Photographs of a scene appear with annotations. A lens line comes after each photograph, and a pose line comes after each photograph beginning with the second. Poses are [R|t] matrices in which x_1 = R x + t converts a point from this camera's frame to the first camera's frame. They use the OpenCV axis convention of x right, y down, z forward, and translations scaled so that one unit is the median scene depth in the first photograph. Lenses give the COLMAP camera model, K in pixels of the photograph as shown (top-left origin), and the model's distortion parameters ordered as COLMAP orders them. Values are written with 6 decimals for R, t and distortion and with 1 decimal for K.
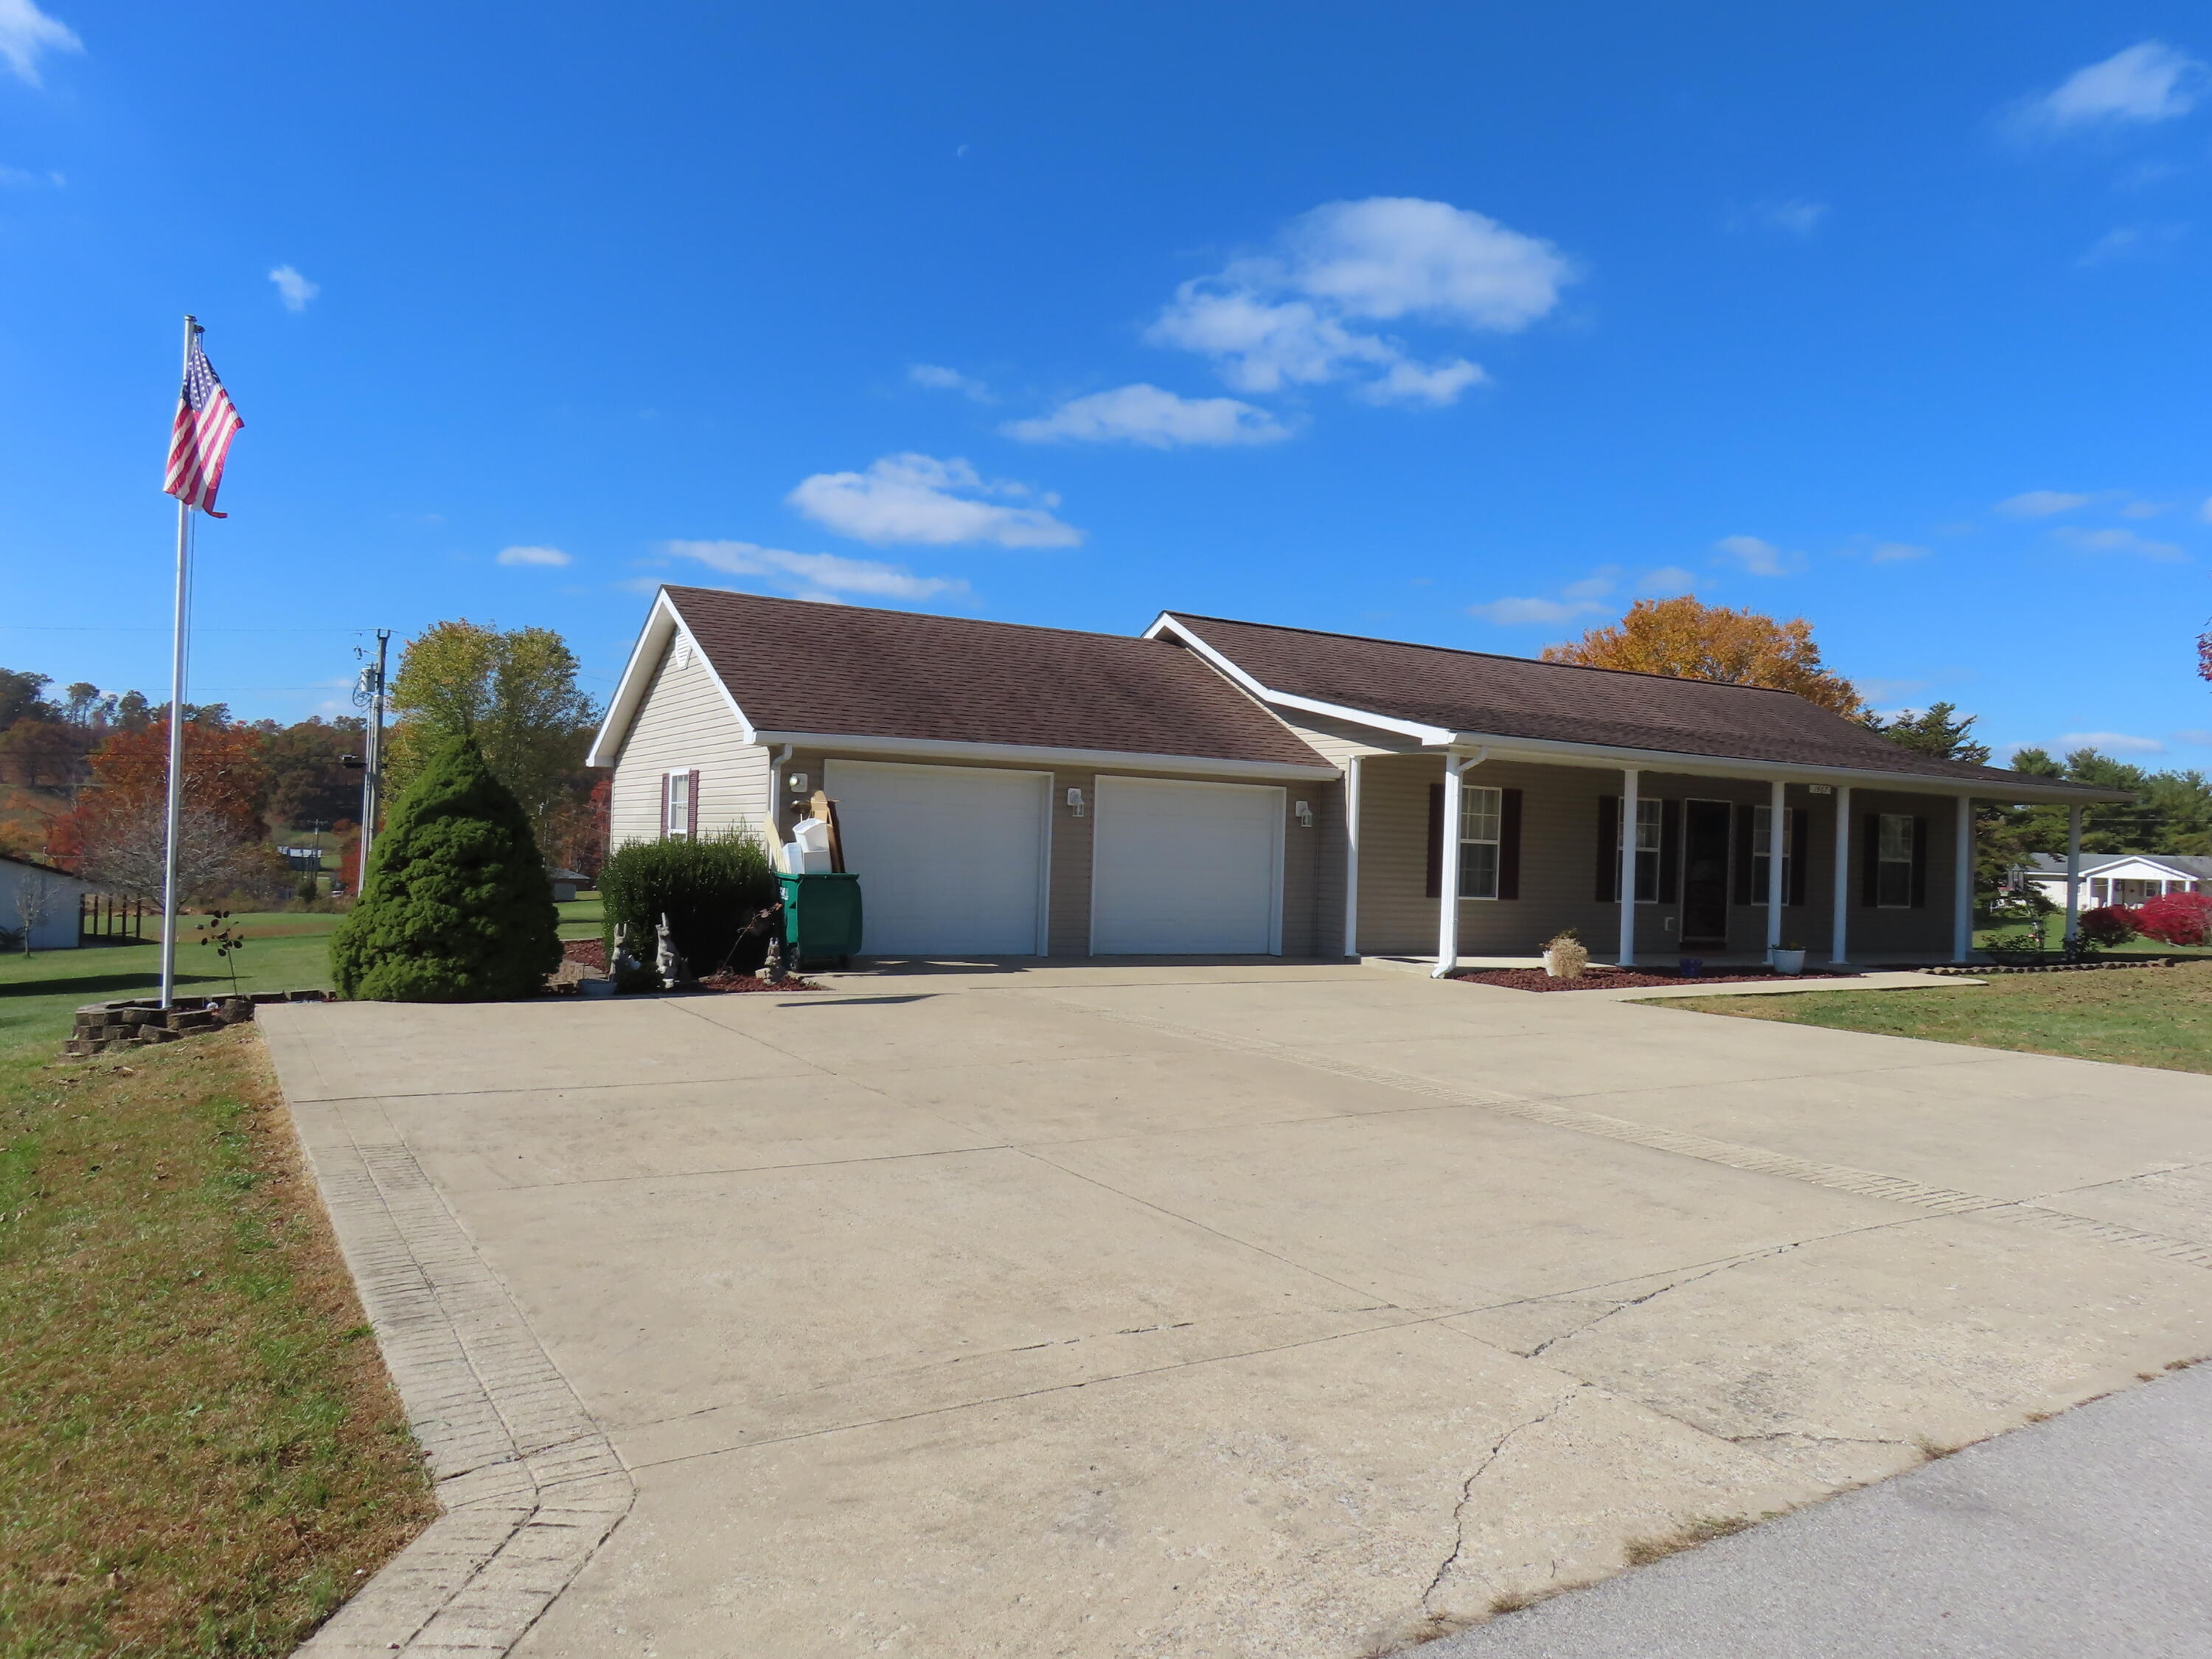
lens RADIAL K [[1577.2, 0, 1106.0], [0, 1577.2, 829.5], [0, 0, 1]] dist [0.000493, 0.000440]
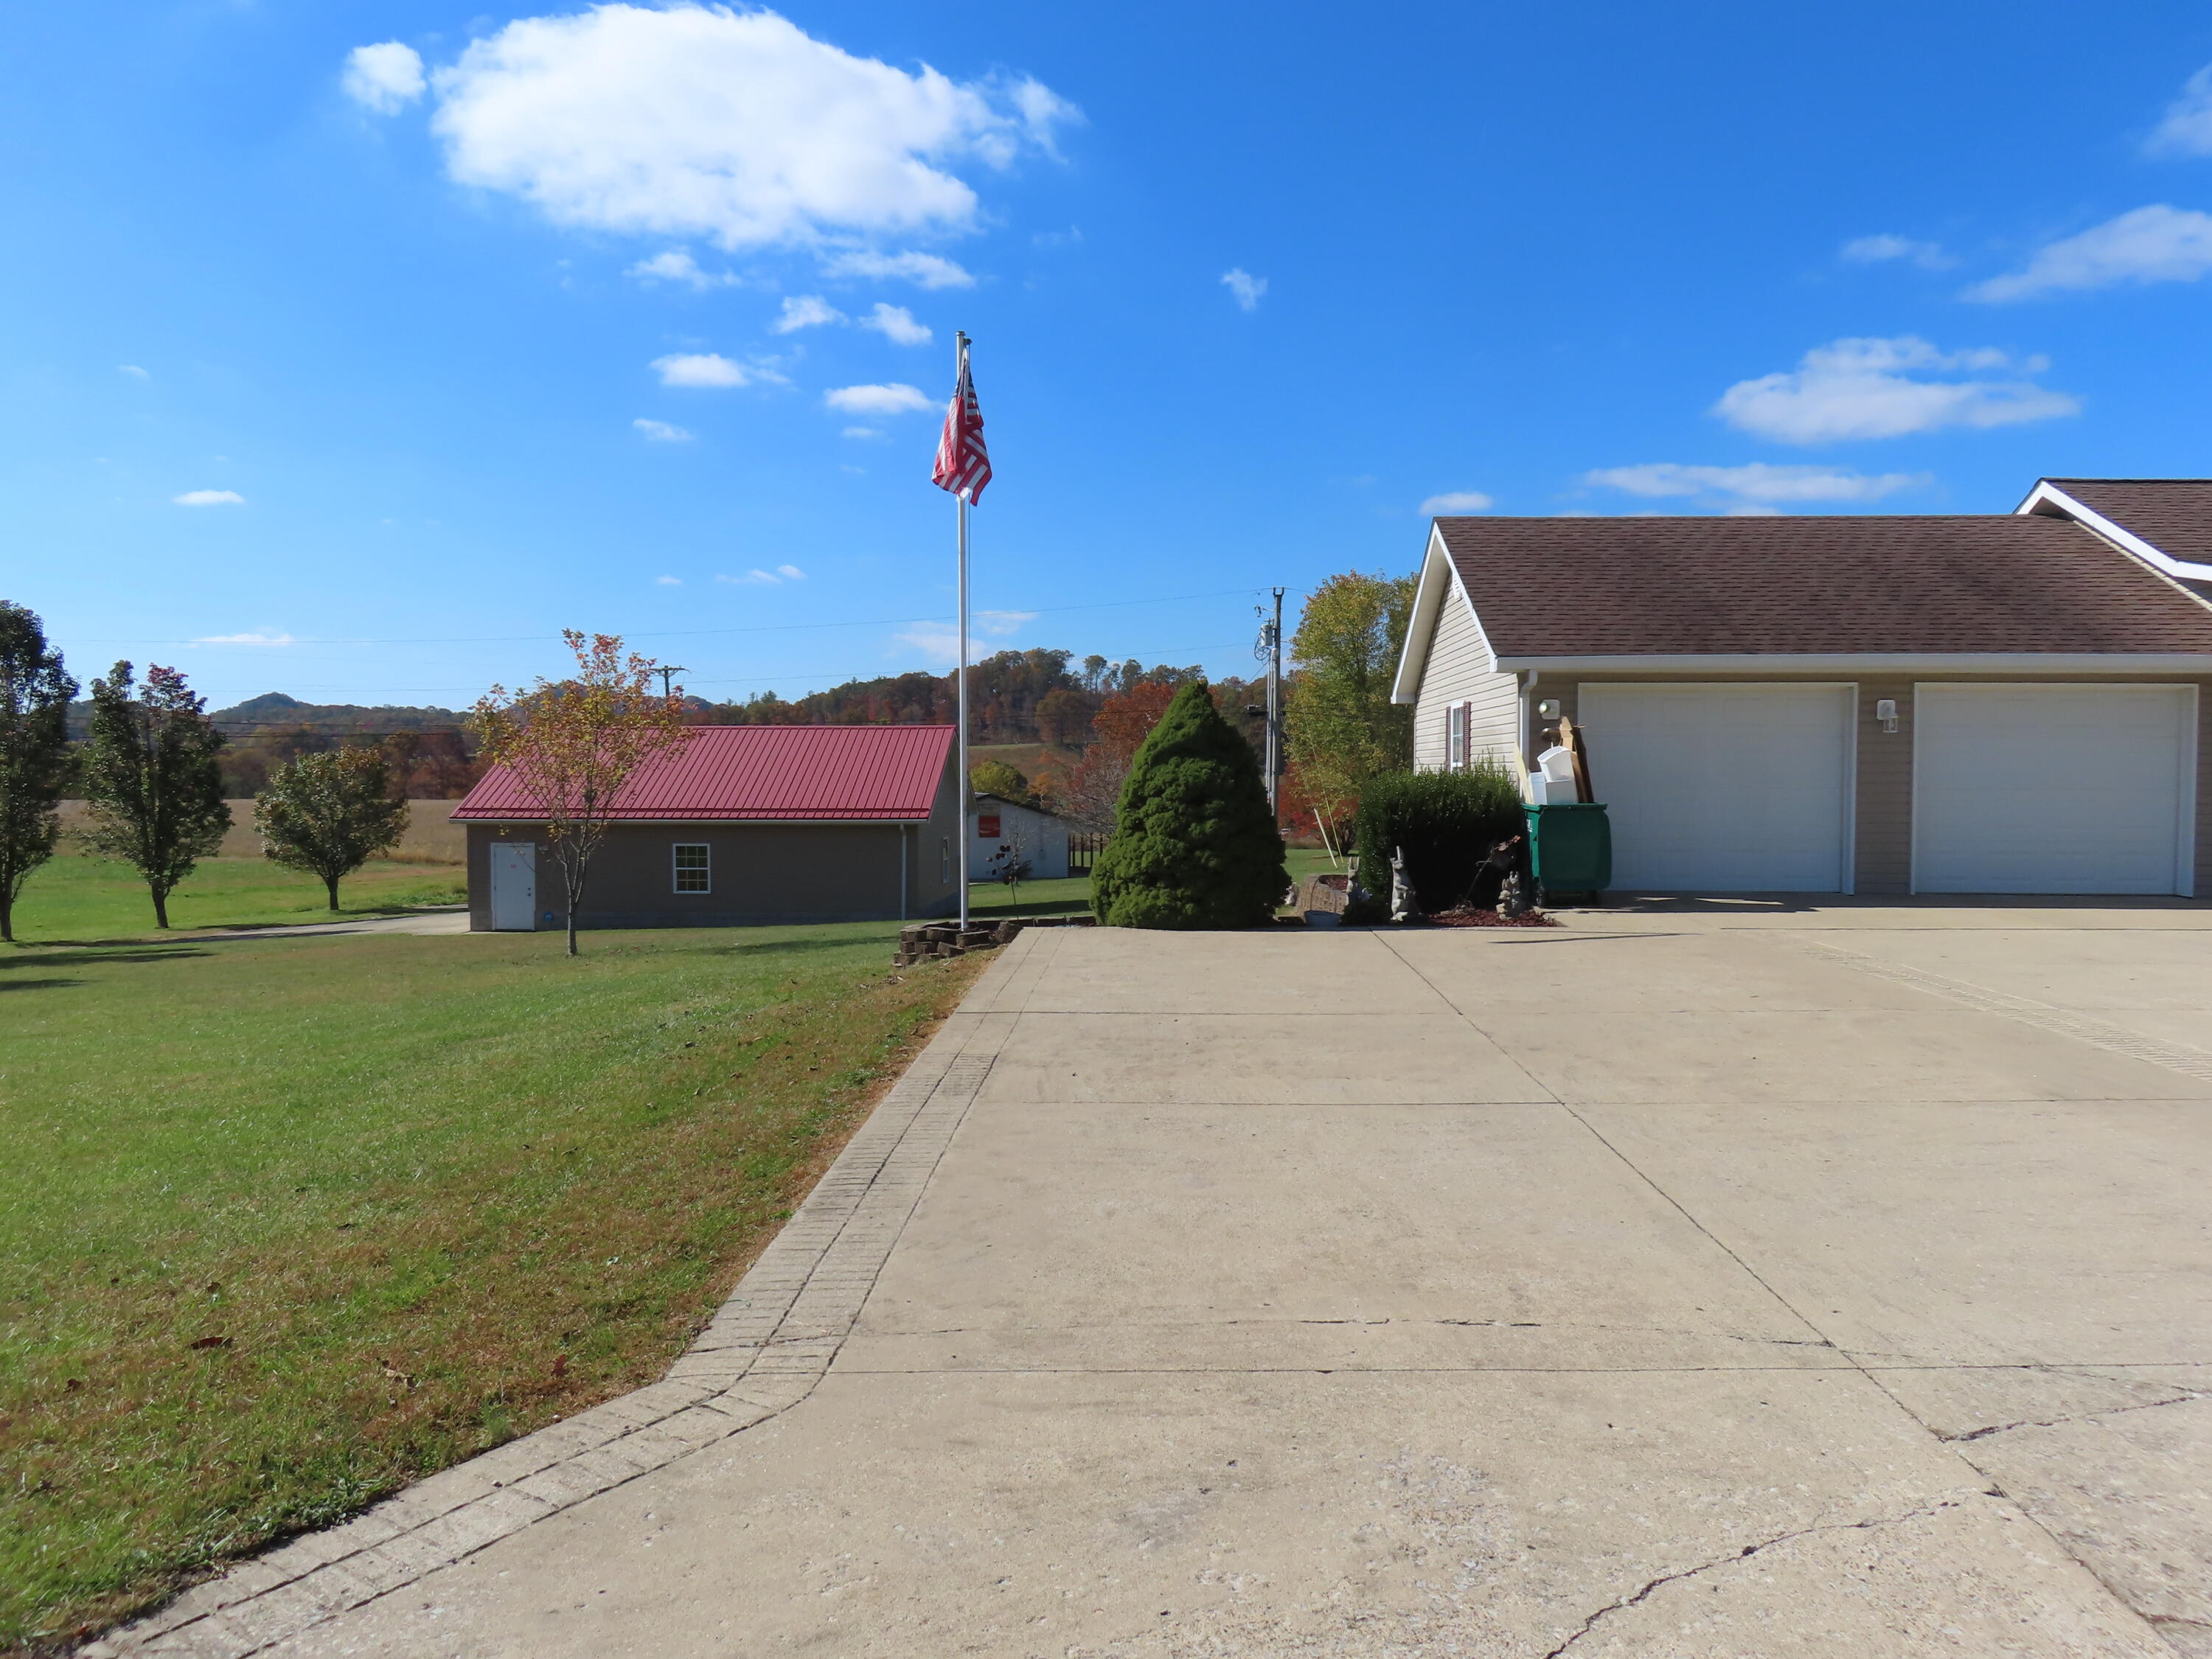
lens RADIAL K [[1576.6, 0, 1106.0], [0, 1576.6, 829.5], [0, 0, 1]] dist [-0.004934, -0.000191]
pose [[0.844280, -0.010051, -0.535808, 0.114911], [0.032270, 0.998963, 0.032109, 0.004745], [0.534929, -0.044399, 0.843729, 0.063606]]
